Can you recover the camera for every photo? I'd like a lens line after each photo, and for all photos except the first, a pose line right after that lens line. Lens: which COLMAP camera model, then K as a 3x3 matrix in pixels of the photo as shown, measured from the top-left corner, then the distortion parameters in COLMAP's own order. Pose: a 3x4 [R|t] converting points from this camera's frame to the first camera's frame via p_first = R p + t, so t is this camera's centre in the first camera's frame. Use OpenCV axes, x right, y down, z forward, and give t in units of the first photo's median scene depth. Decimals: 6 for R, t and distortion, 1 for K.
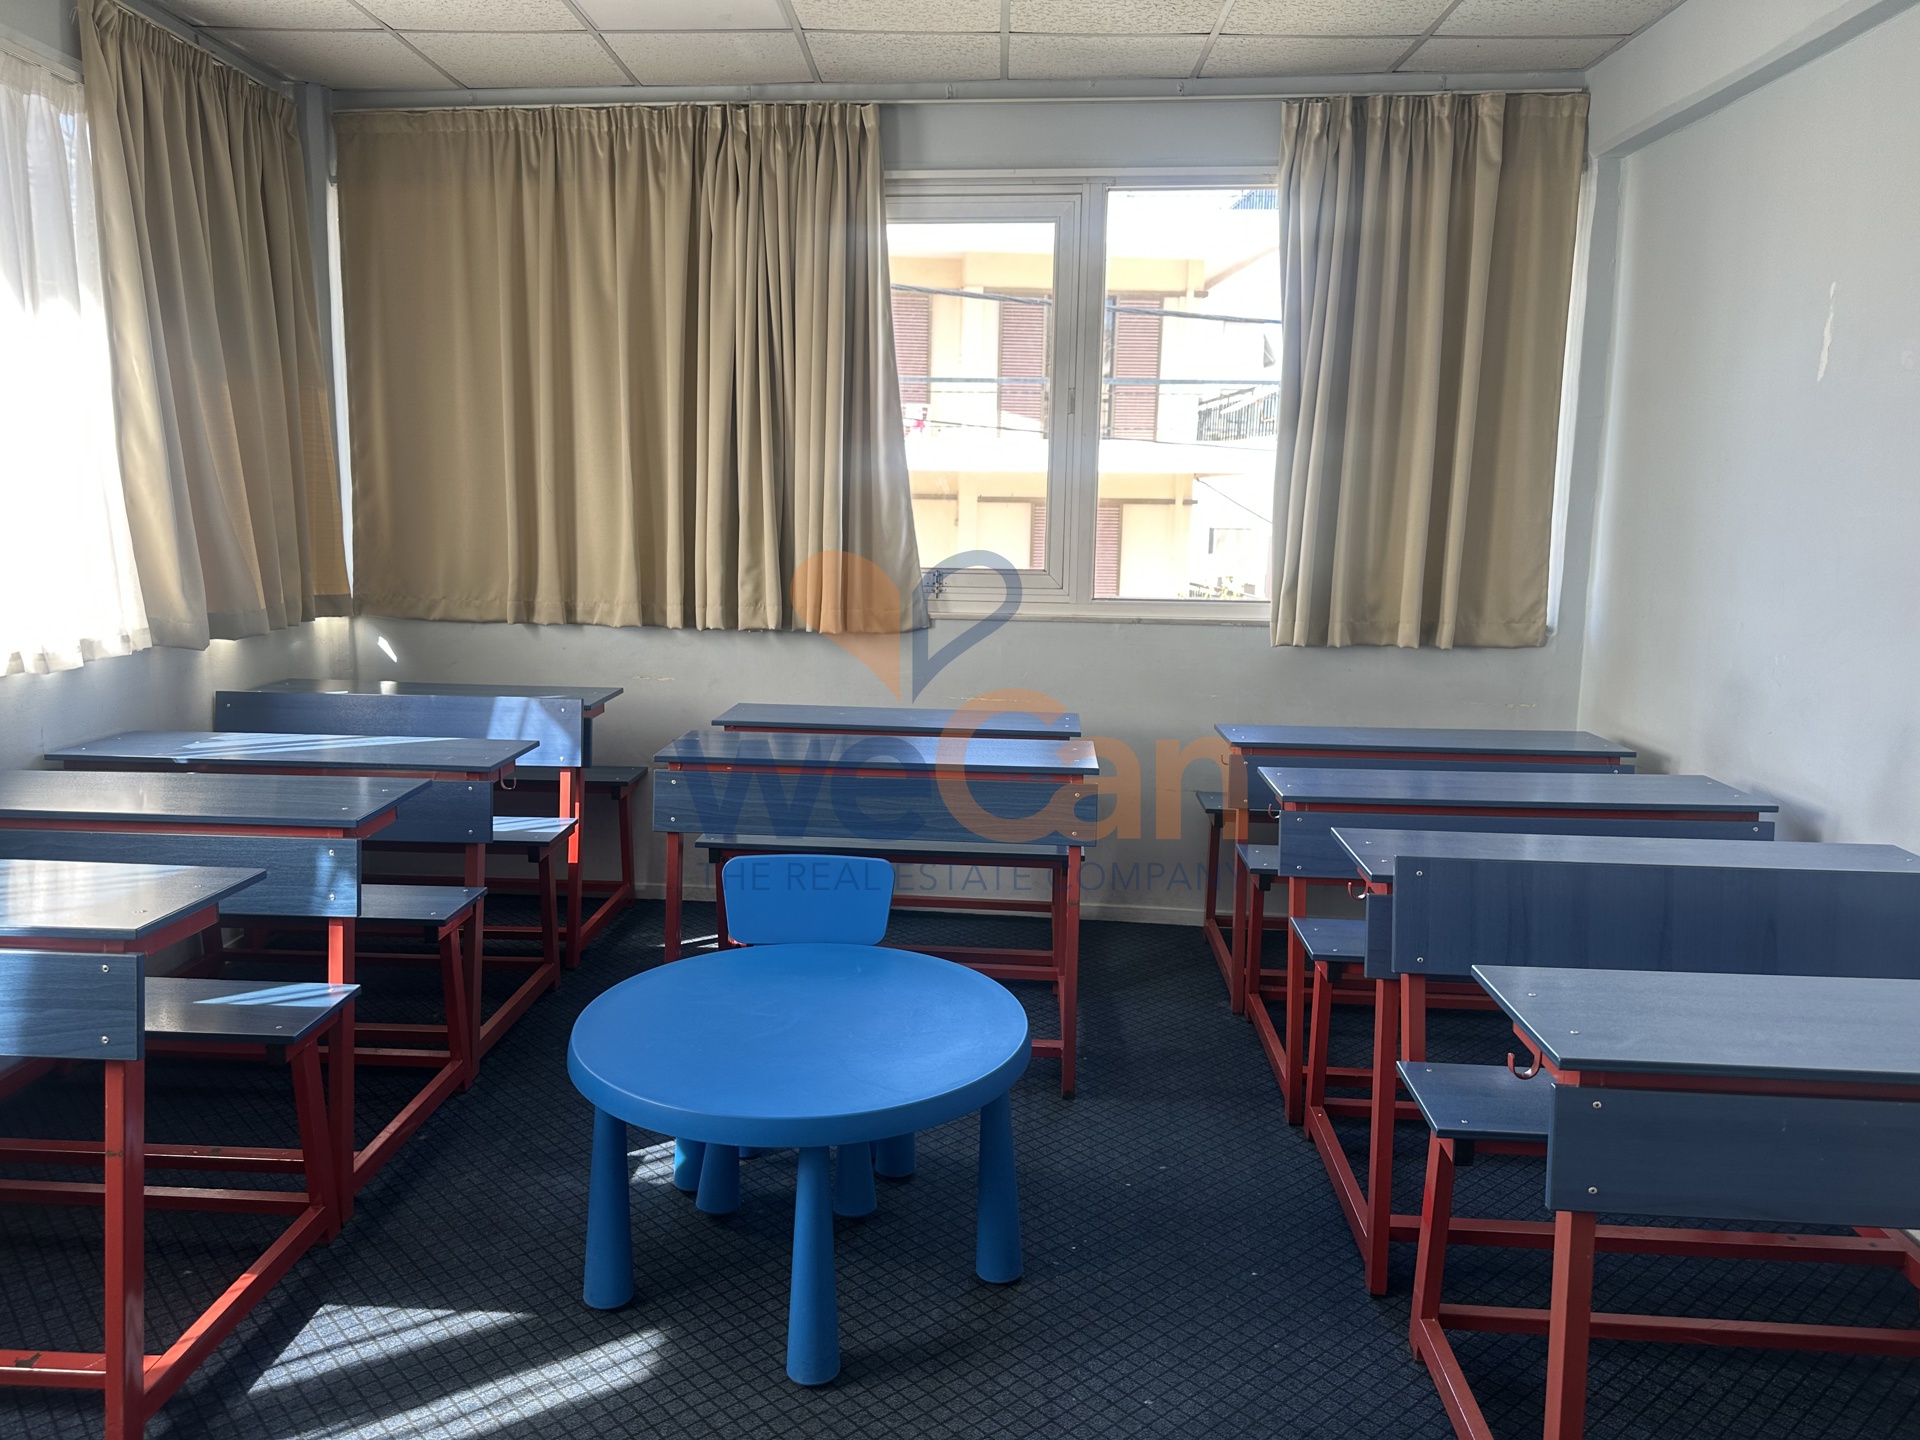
lens RADIAL K [[1384.8, 0, 960.0], [0, 1384.8, 720.0], [0, 0, 1]] dist [0.015915, -0.026400]
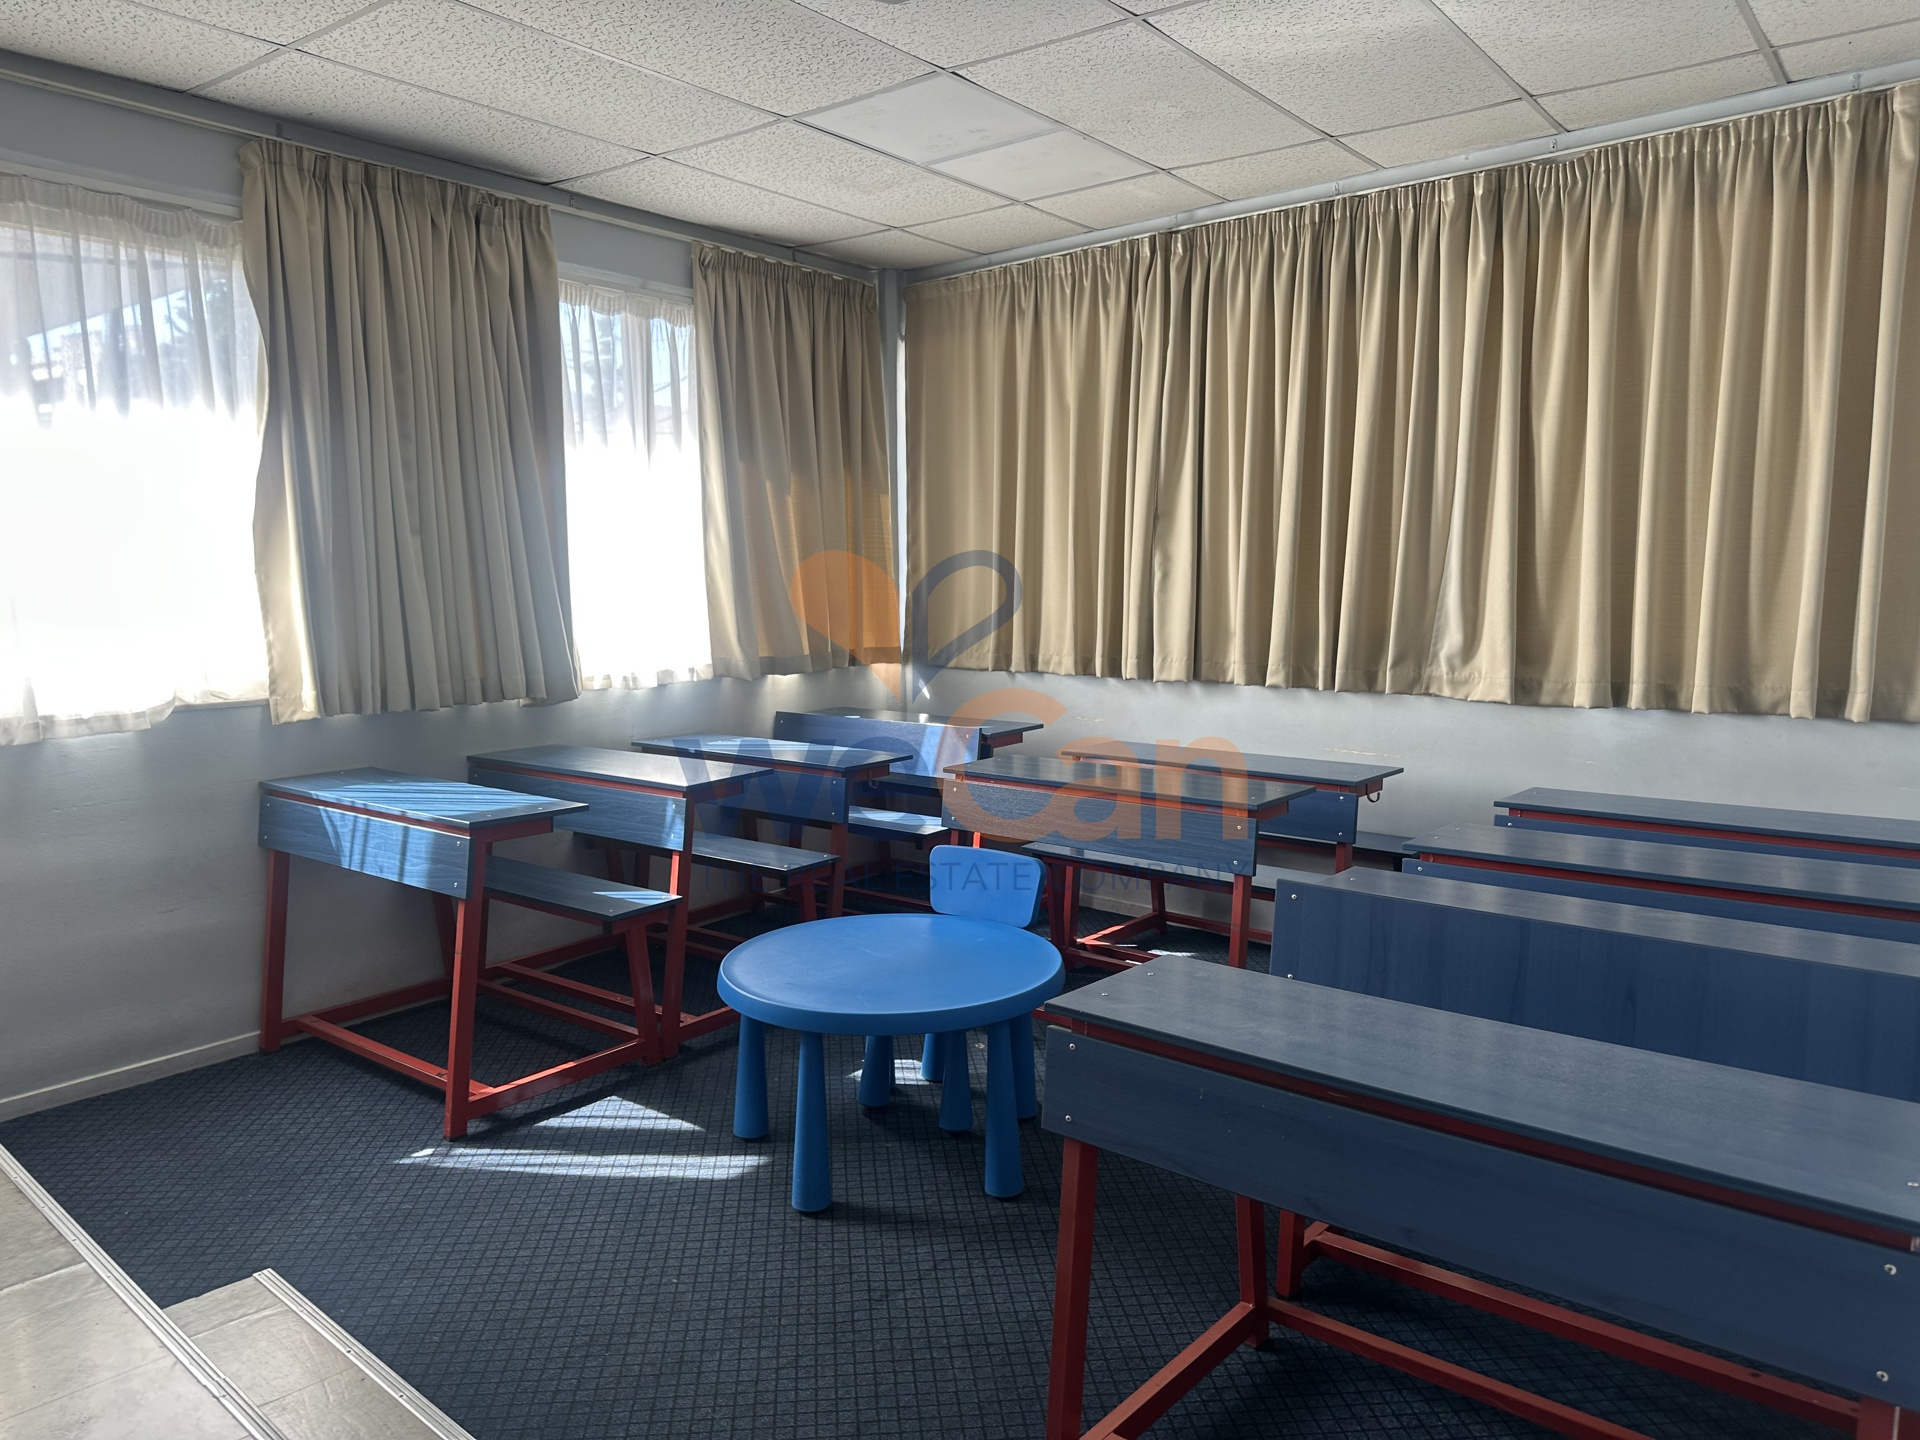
lens RADIAL K [[1362.2, 0, 950.8], [0, 1362.2, 724.3], [0, 0, 1]] dist [0.086094, -0.113617]
pose [[0.807251, 0.045096, -0.588483, 0.438489], [-0.072883, 0.997062, -0.023571, 0.012496], [0.585691, 0.061918, 0.808166, -0.021976]]
